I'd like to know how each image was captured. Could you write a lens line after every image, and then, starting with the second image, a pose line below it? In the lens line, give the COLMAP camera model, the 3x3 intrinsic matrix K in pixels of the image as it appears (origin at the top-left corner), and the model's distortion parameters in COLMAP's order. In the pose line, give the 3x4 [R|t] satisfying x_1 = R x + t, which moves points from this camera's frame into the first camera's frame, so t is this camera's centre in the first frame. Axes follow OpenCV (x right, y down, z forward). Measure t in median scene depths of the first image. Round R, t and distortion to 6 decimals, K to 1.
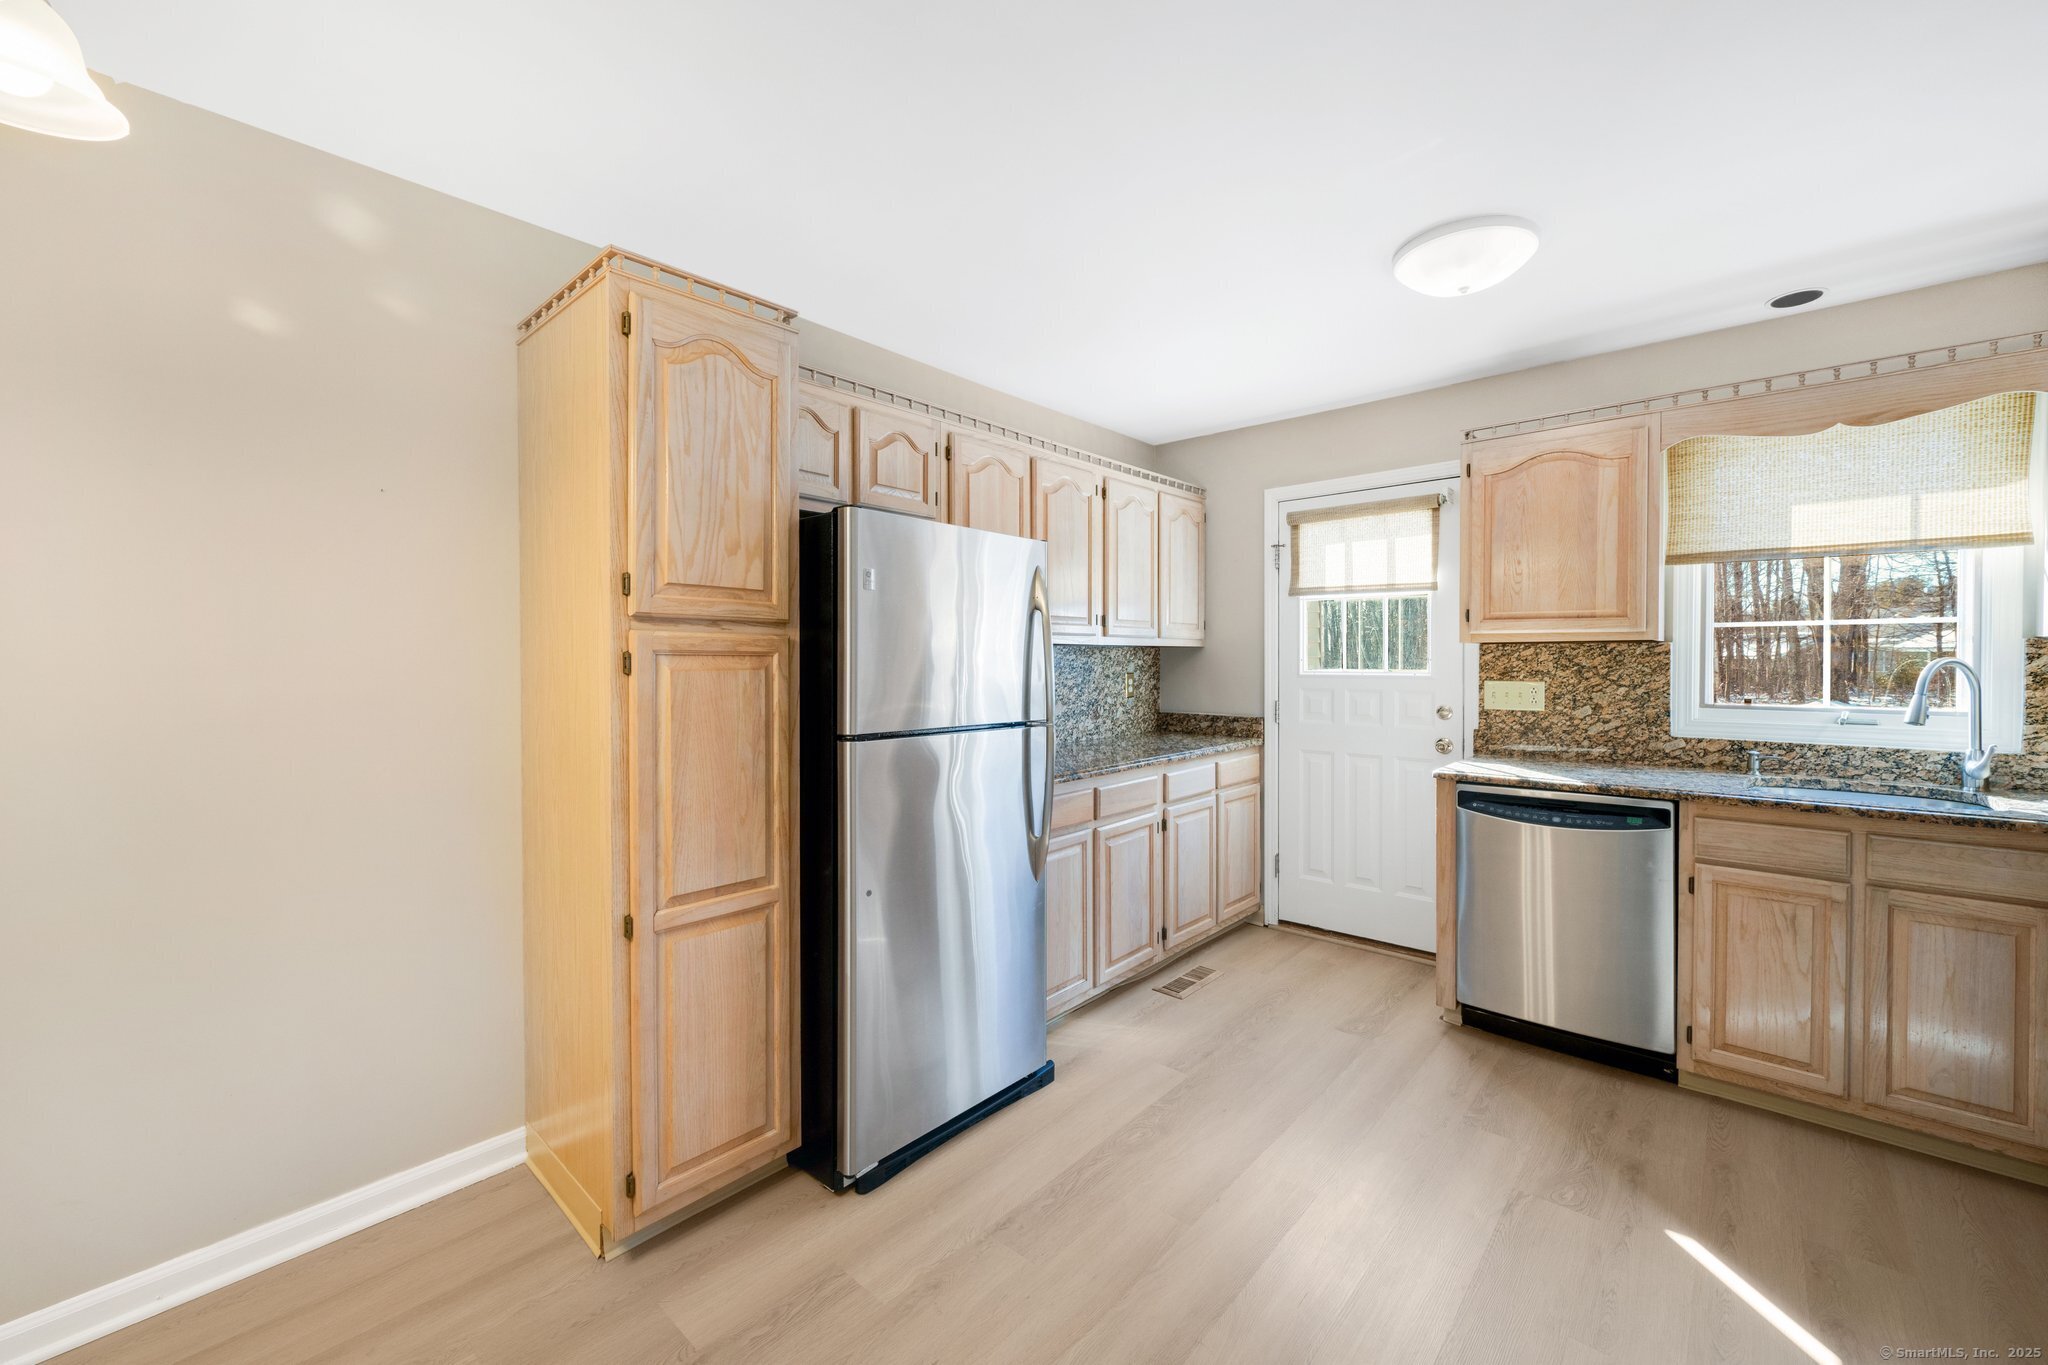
lens RADIAL K [[798.2, 0, 1018.0], [0, 798.2, 667.5], [0, 0, 1]] dist [-0.003534, 0.000009]
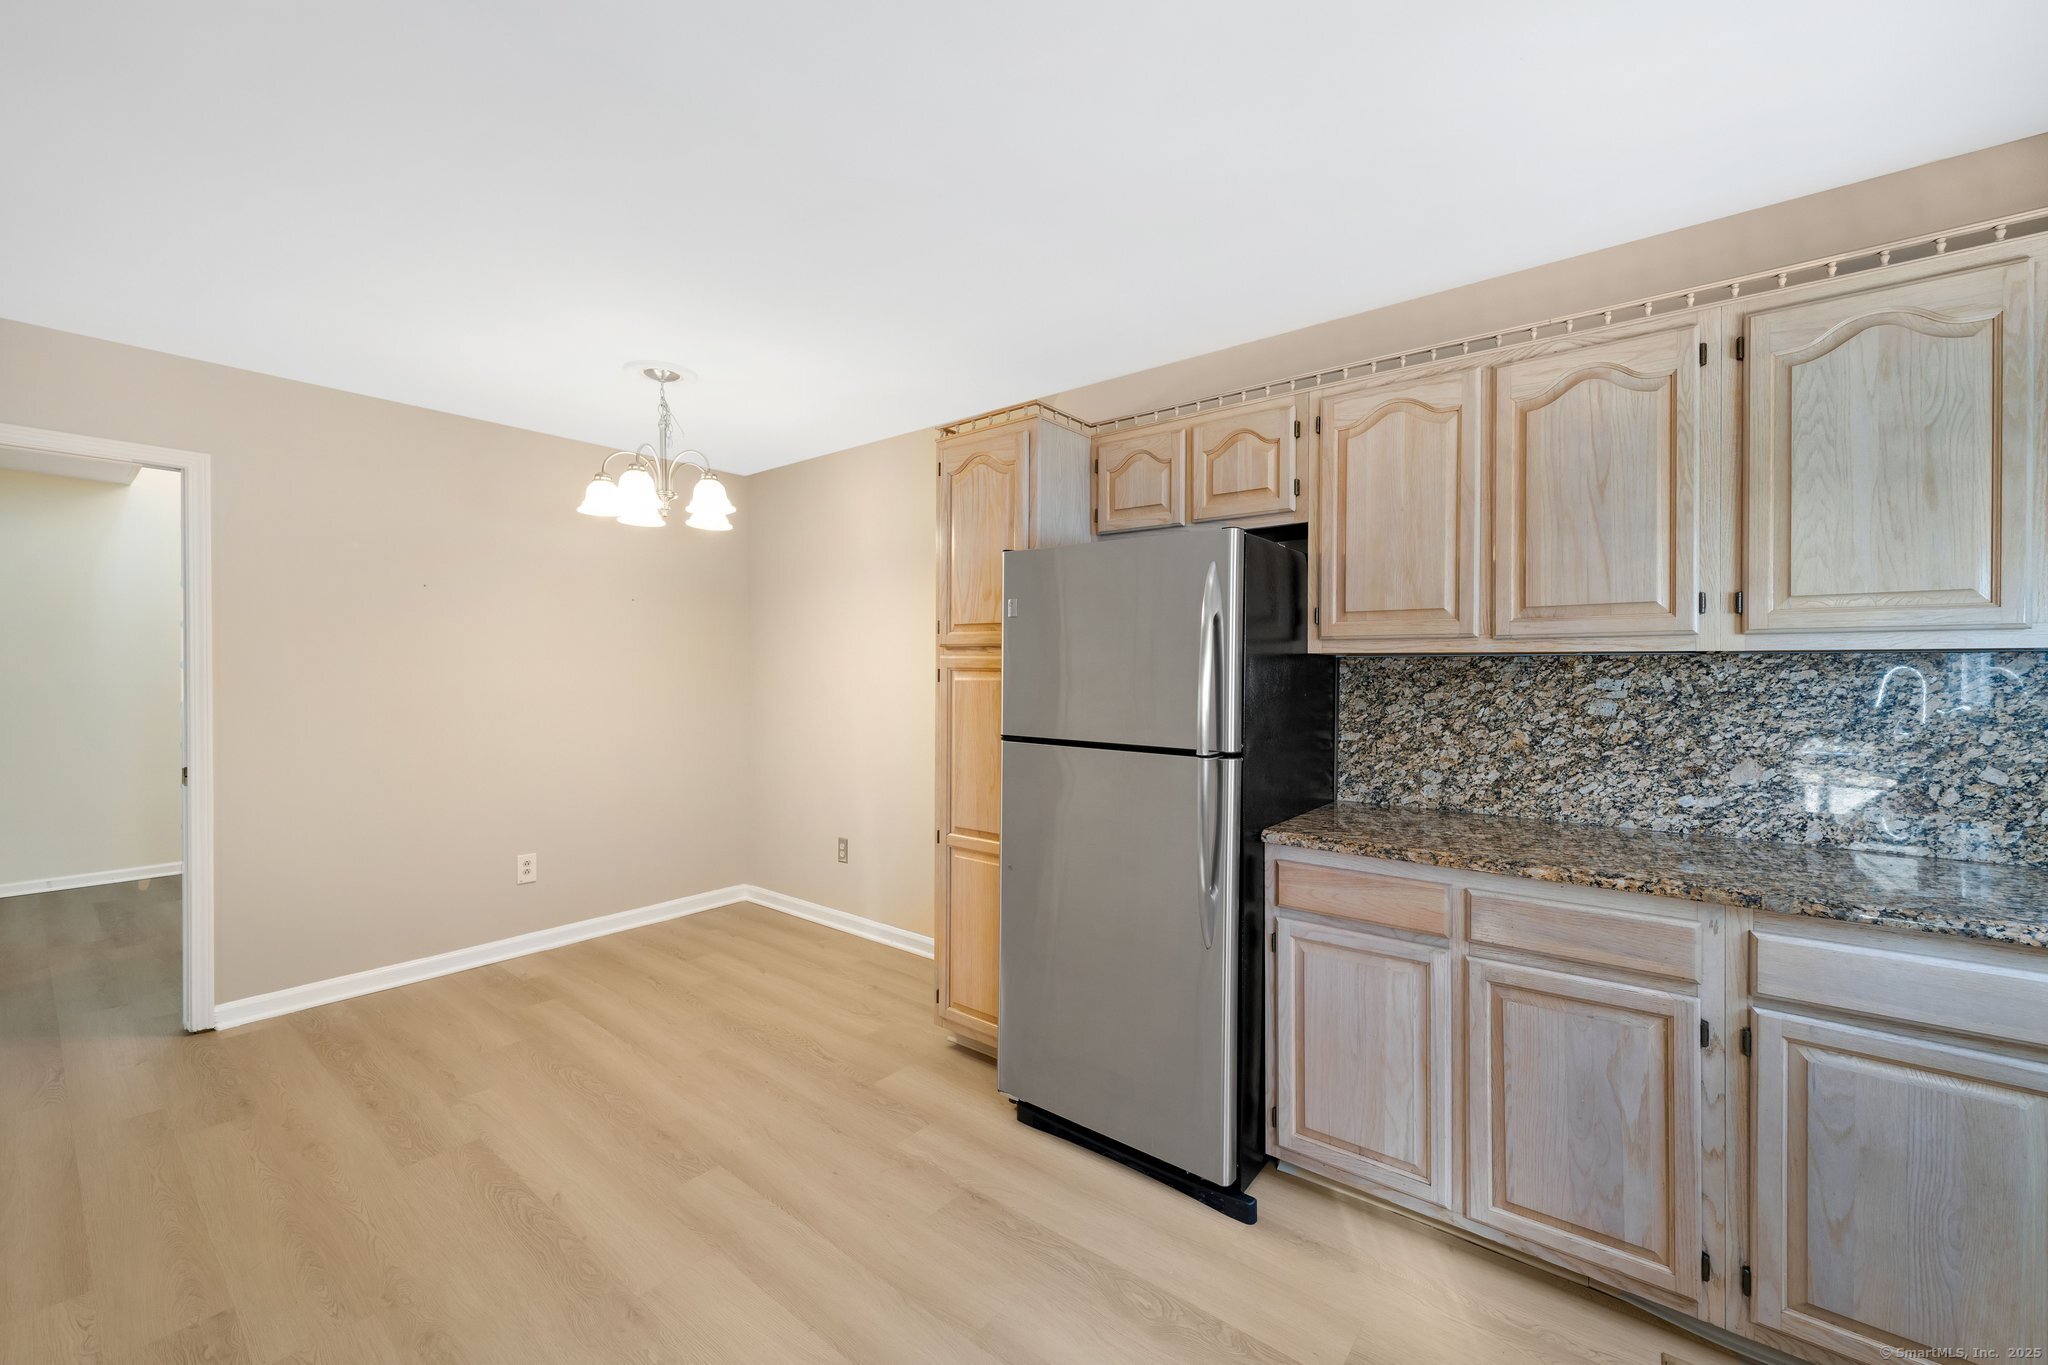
lens RADIAL K [[798.2, 0, 1060.4], [0, 798.2, 674.2], [0, 0, 1]] dist [-0.003534, 0.000009]
pose [[0.092020, 0.001471, -0.995756, 0.705246], [-0.017918, 0.999839, -0.000179, -0.007225], [0.995596, 0.017858, 0.092032, 0.661012]]
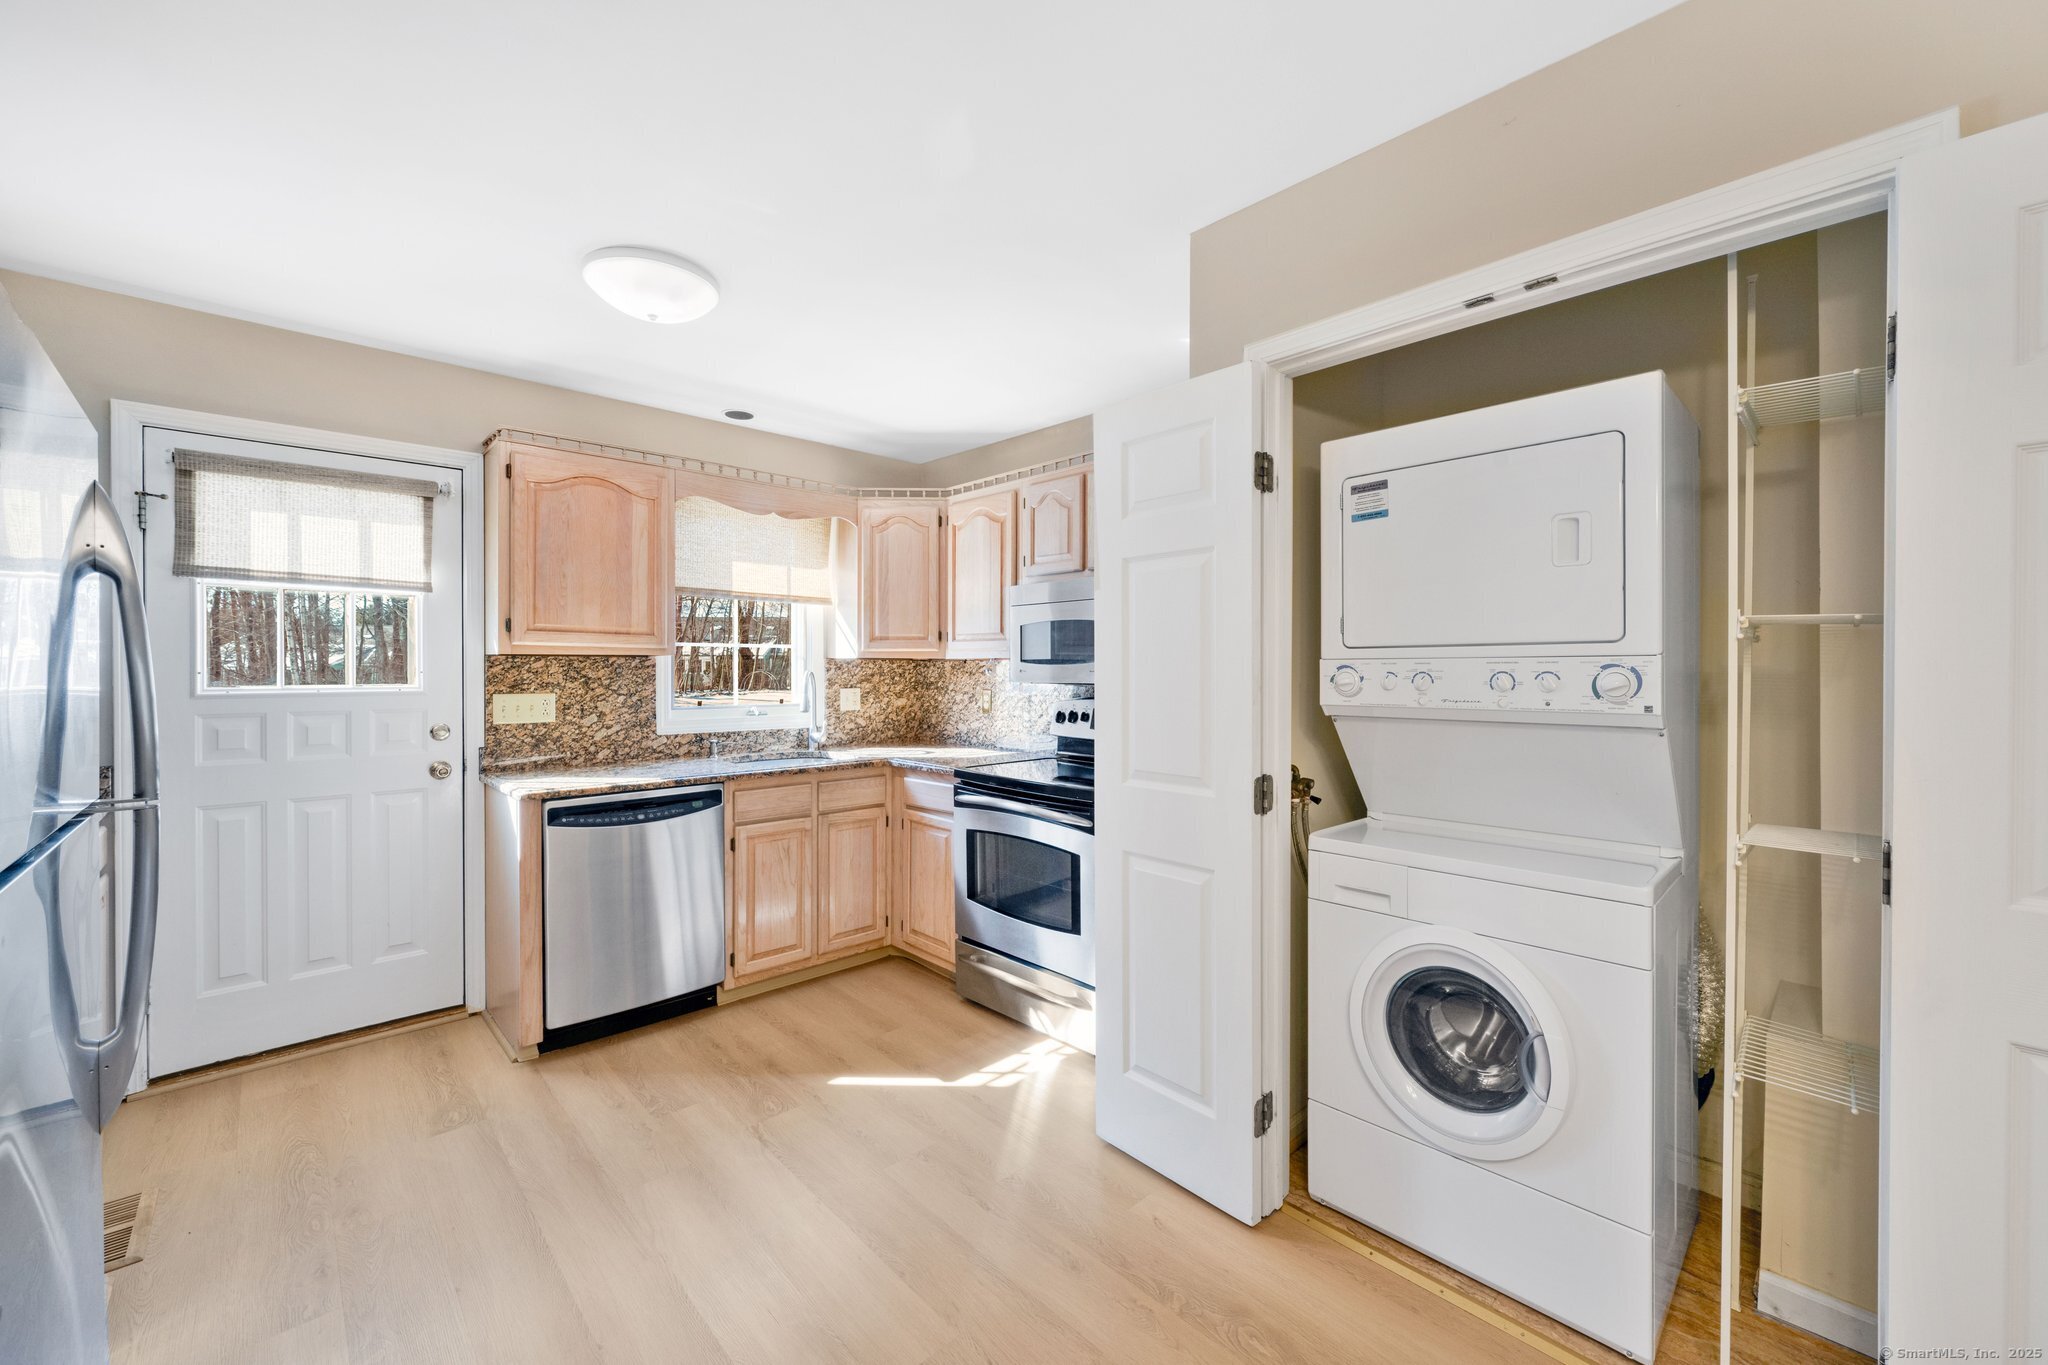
lens RADIAL K [[798.2, 0, 1037.2], [0, 798.2, 671.0], [0, 0, 1]] dist [-0.003534, 0.000009]
pose [[0.080083, -0.002065, 0.996786, -0.356187], [0.010339, 0.999946, 0.001241, -0.006520], [-0.996735, 0.010206, 0.080100, 0.338584]]
